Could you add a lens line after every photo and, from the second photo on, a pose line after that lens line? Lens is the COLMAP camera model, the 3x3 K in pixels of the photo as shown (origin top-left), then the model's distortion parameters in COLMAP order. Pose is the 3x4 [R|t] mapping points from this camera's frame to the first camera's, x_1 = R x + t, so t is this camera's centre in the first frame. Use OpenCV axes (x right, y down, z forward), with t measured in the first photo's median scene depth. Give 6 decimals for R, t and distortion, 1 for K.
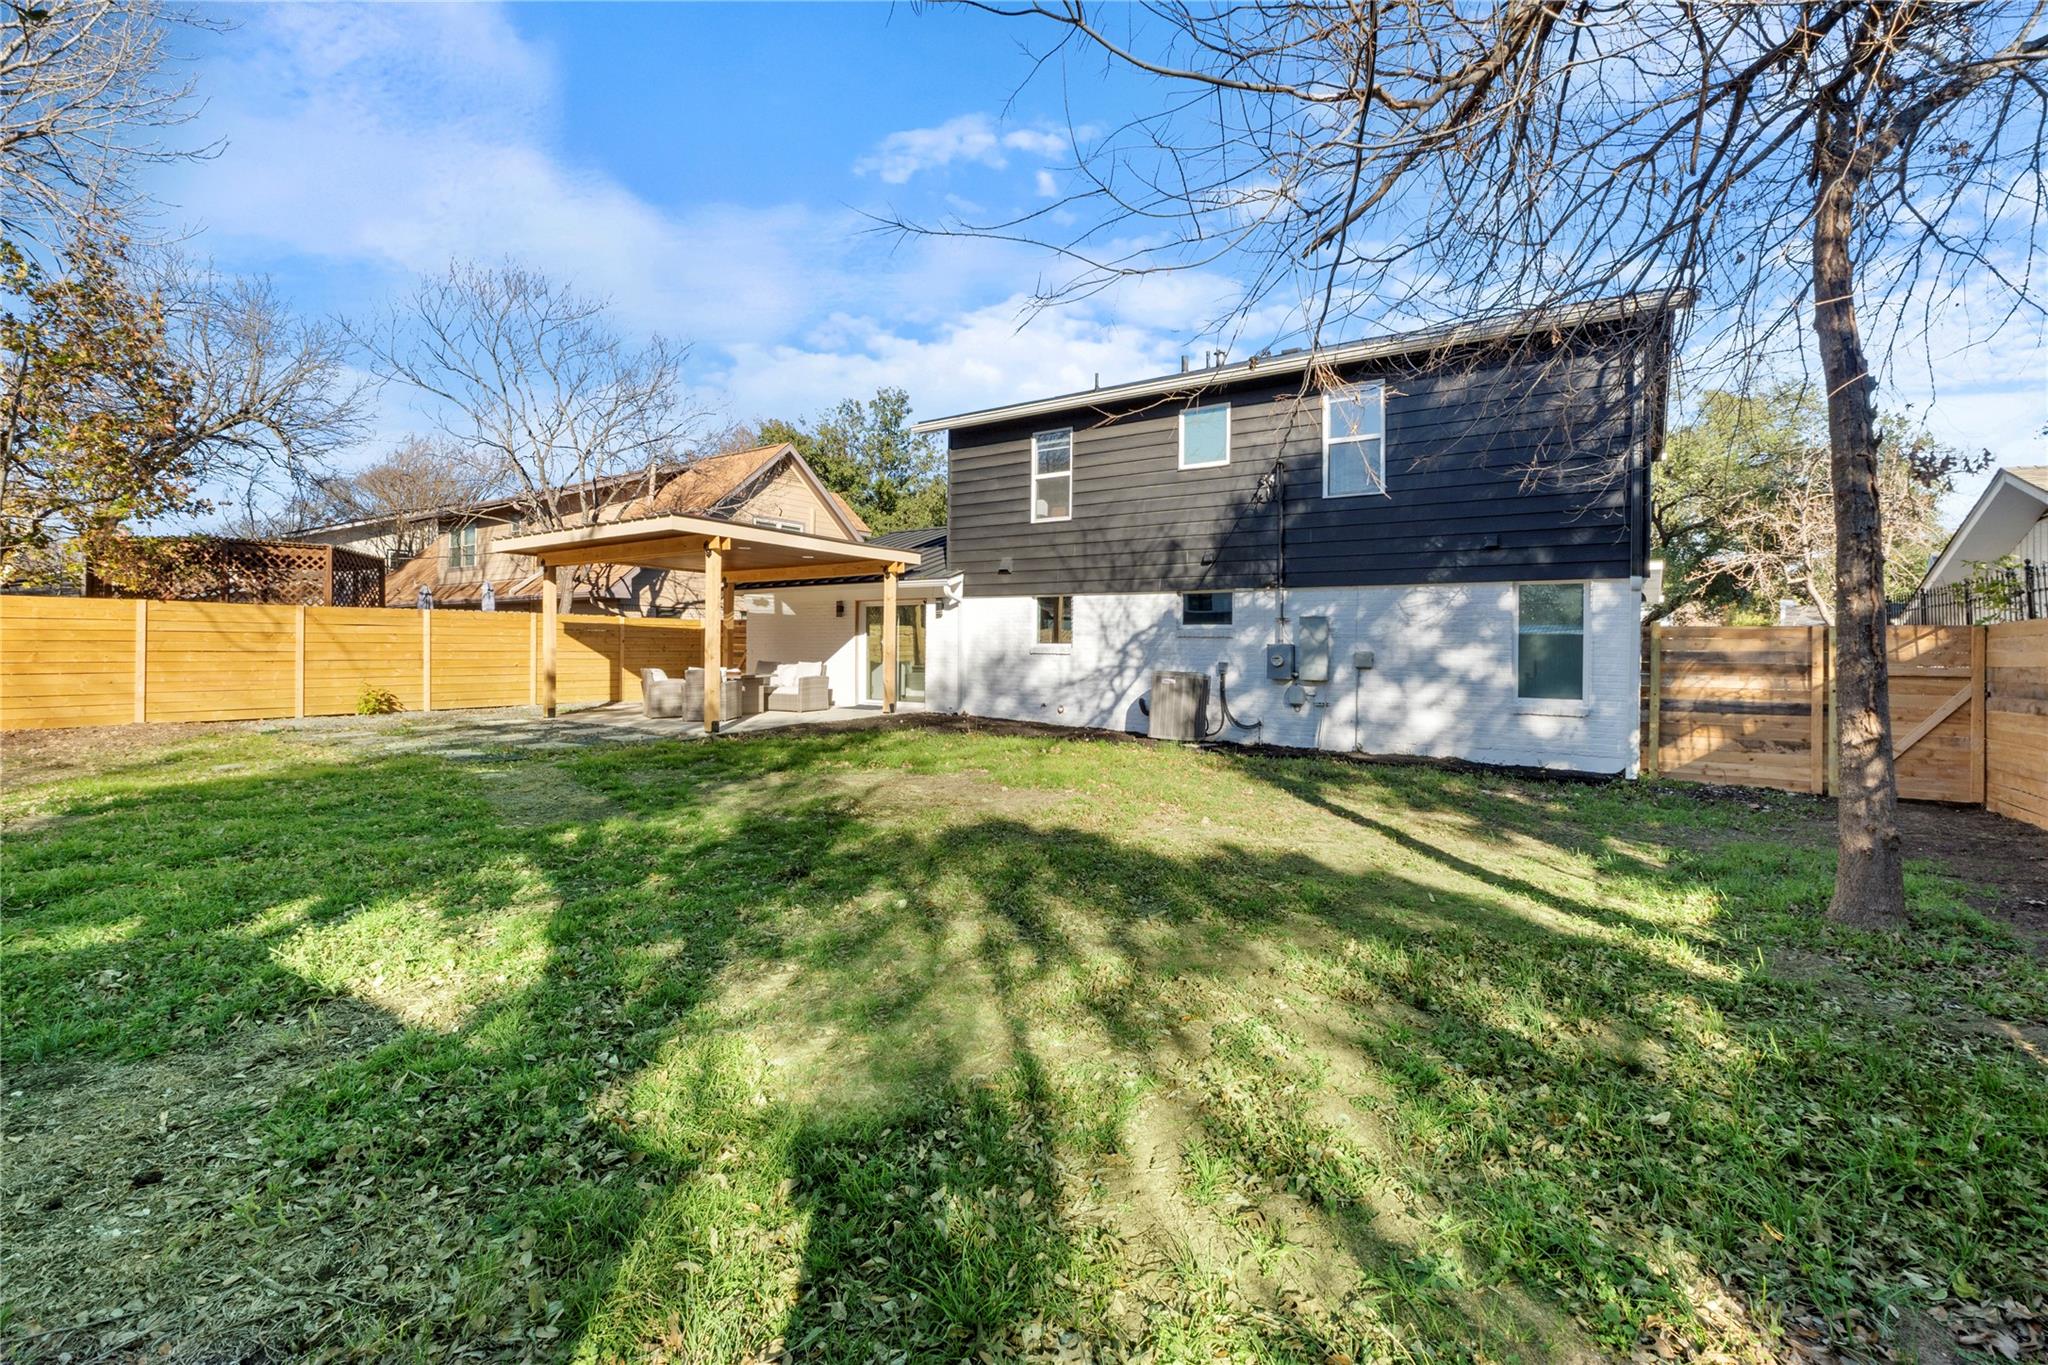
lens RADIAL K [[880.4, 0, 1023.1], [0, 880.4, 669.0], [0, 0, 1]] dist [-0.009483, 0.000632]
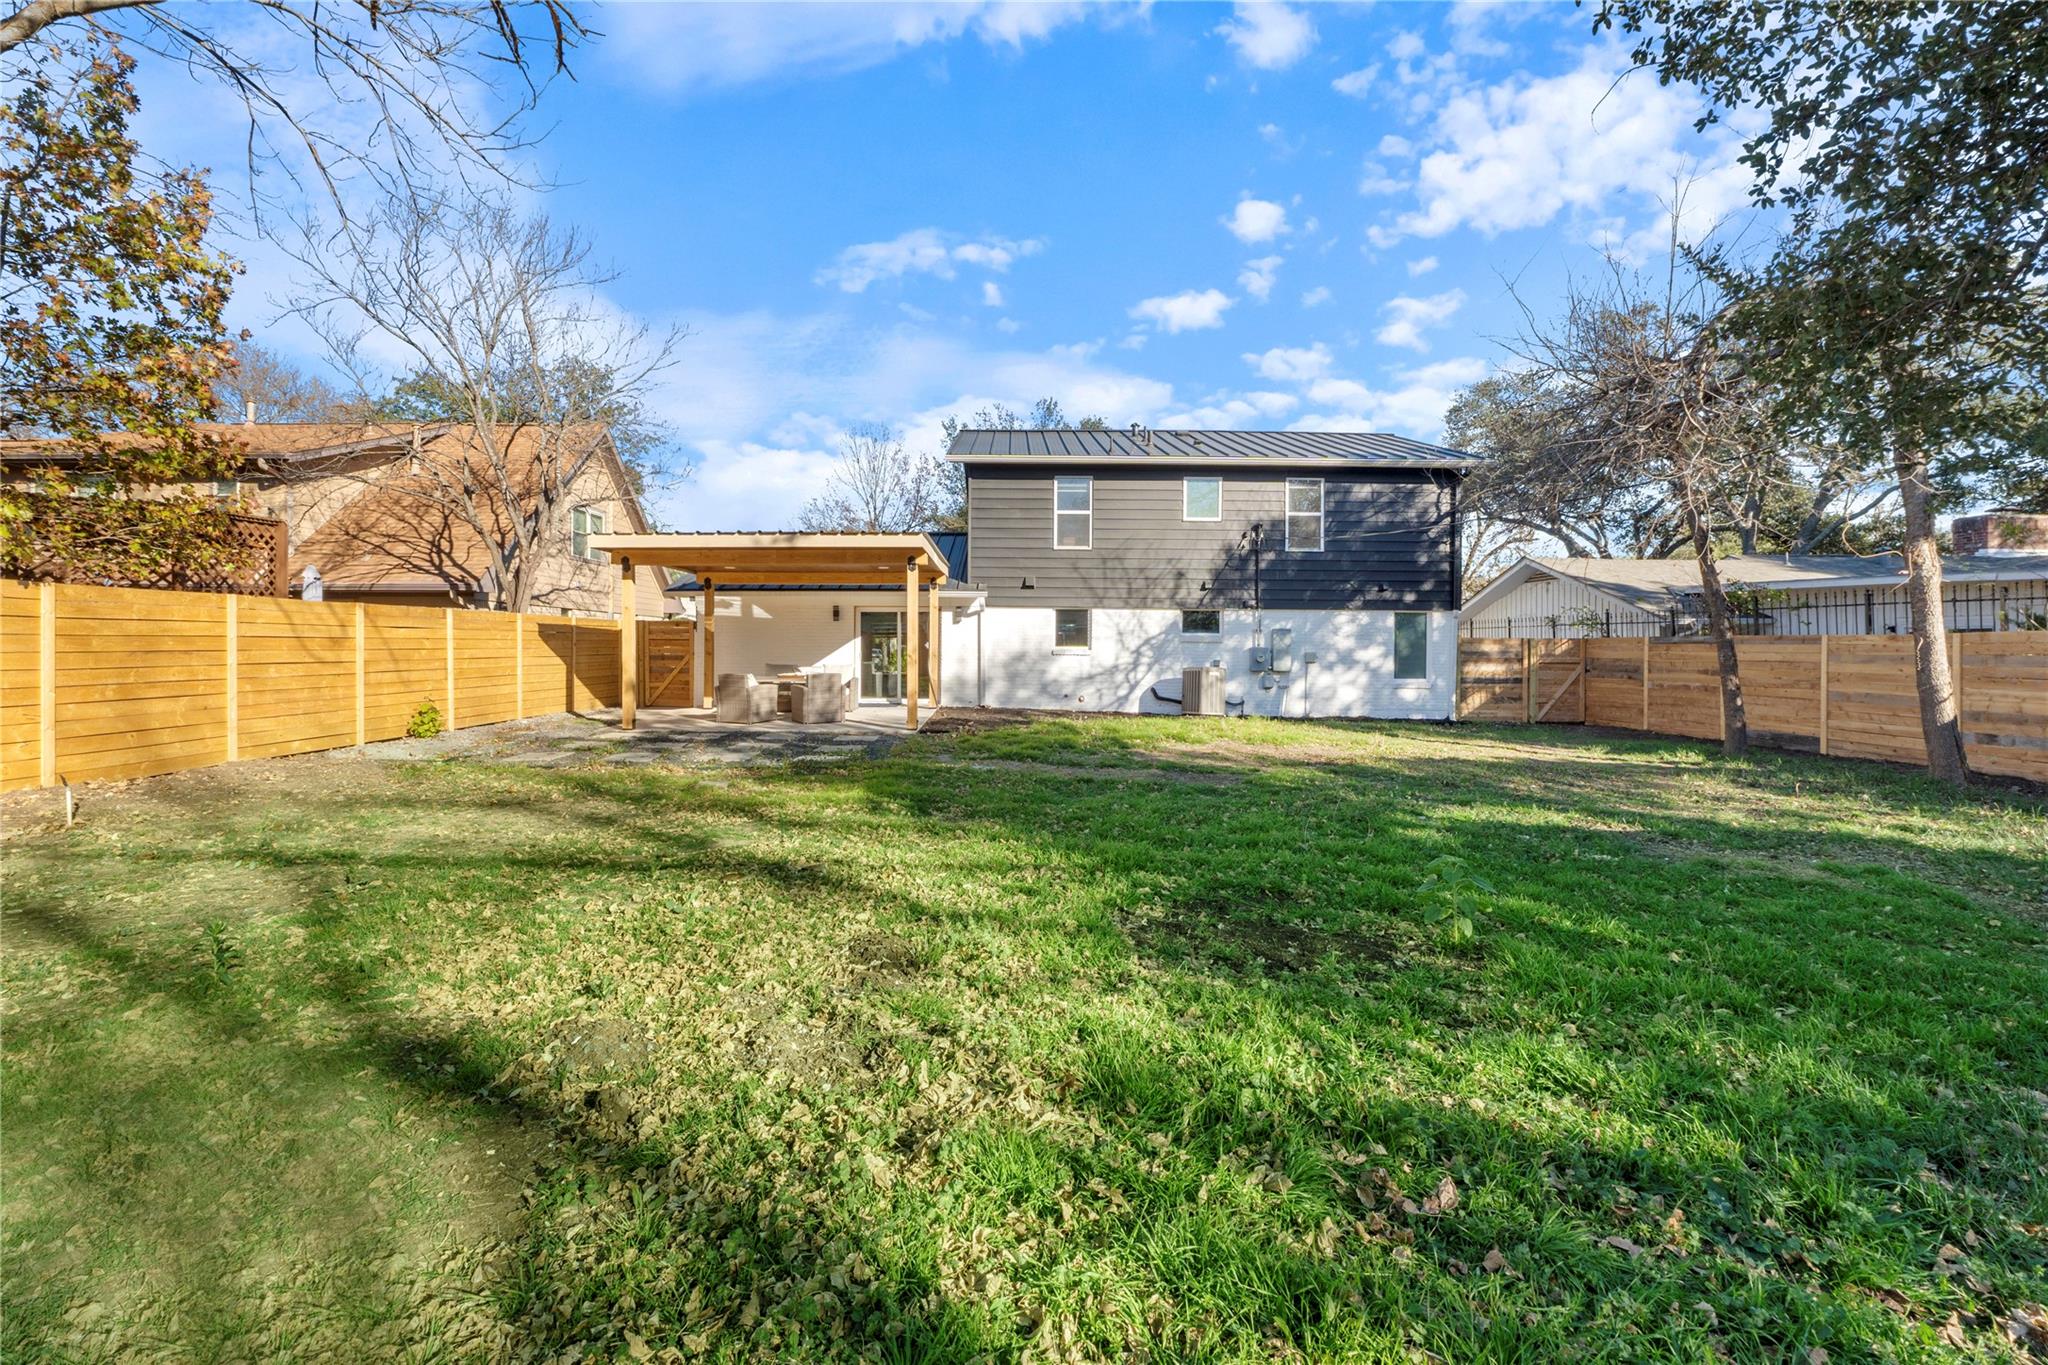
lens RADIAL K [[880.4, 0, 1013.2], [0, 880.4, 668.7], [0, 0, 1]] dist [-0.009483, 0.000632]
pose [[0.821611, -0.017782, 0.569771, -0.837659], [0.016224, 0.999838, 0.007808, -0.009127], [-0.569818, 0.002828, 0.821766, 0.018575]]
